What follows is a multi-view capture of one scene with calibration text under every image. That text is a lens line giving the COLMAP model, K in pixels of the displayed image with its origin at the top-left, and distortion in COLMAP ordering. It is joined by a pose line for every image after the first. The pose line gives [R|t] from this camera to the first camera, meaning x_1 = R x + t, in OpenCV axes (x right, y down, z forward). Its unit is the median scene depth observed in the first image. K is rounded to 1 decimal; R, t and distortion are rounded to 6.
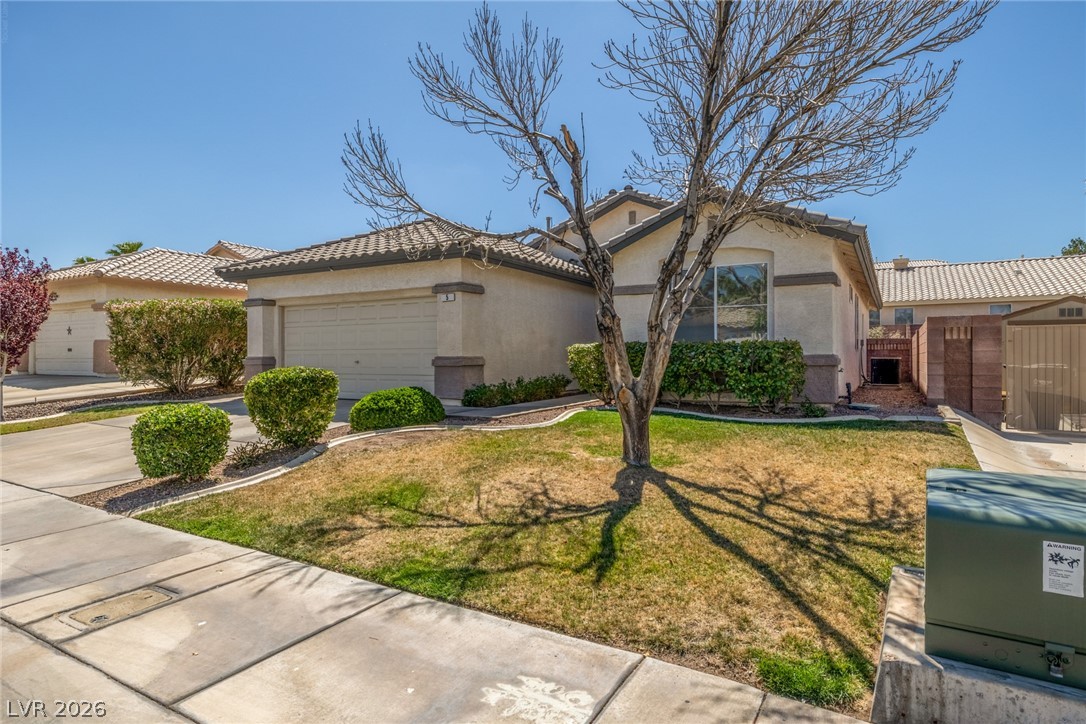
lens RADIAL K [[624.0, 0, 543.0], [0, 624.0, 362.0], [0, 0, 1]] dist [0.000347, 0.000291]
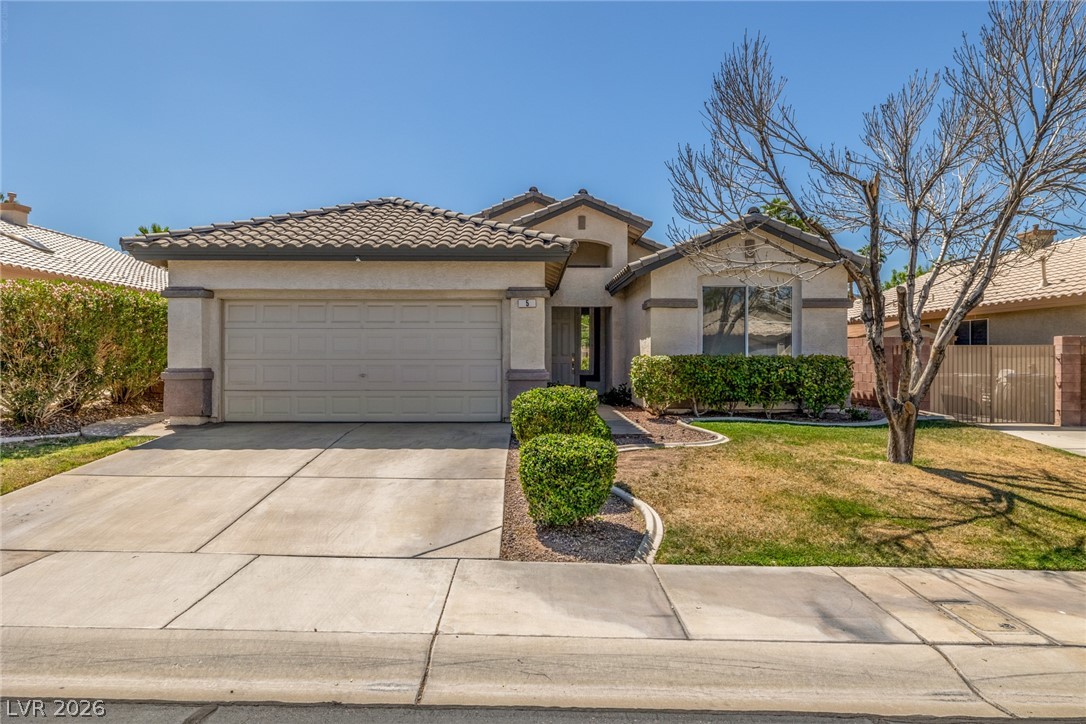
lens RADIAL K [[716.6, 0, 543.0], [0, 716.6, 362.0], [0, 0, 1]] dist [0.000492, -0.002572]
pose [[0.860188, 0.000798, 0.509976, -0.654581], [0.000354, 0.999998, -0.002163, -0.016997], [-0.509977, 0.002041, 0.860186, 0.103811]]
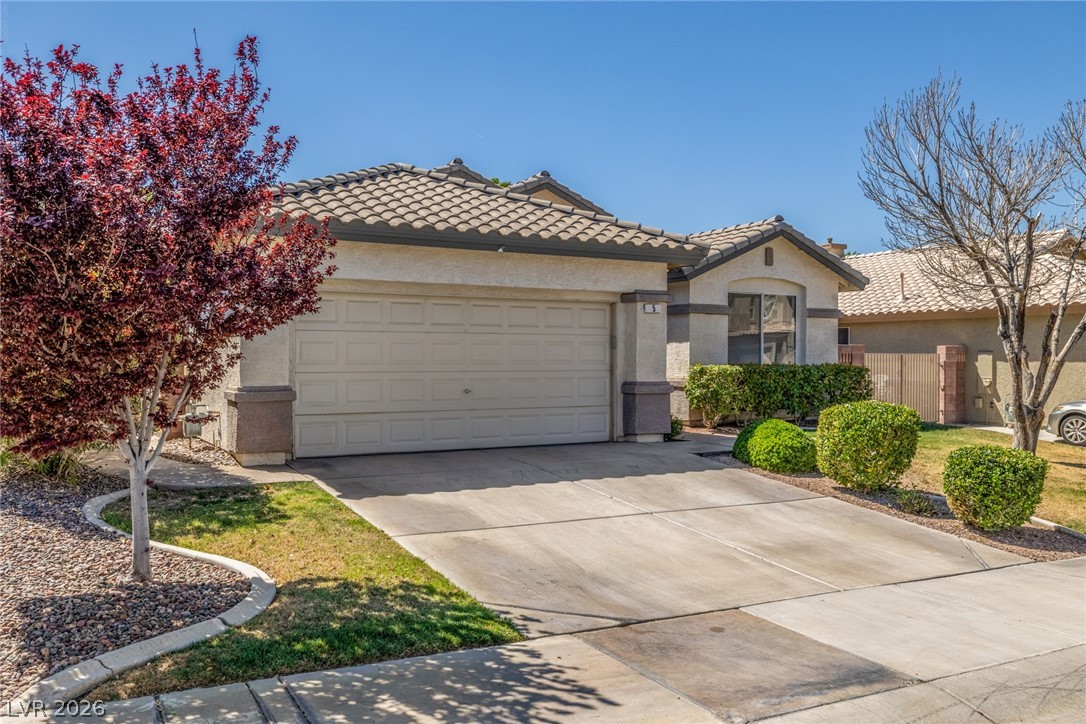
lens RADIAL K [[886.1, 0, 543.0], [0, 886.1, 362.0], [0, 0, 1]] dist [0.004278, 0.002463]
pose [[0.505857, -0.000091, 0.862618, -1.208890], [0.002481, 0.999996, -0.001349, -0.032873], [-0.862614, 0.002823, 0.505855, 0.540524]]
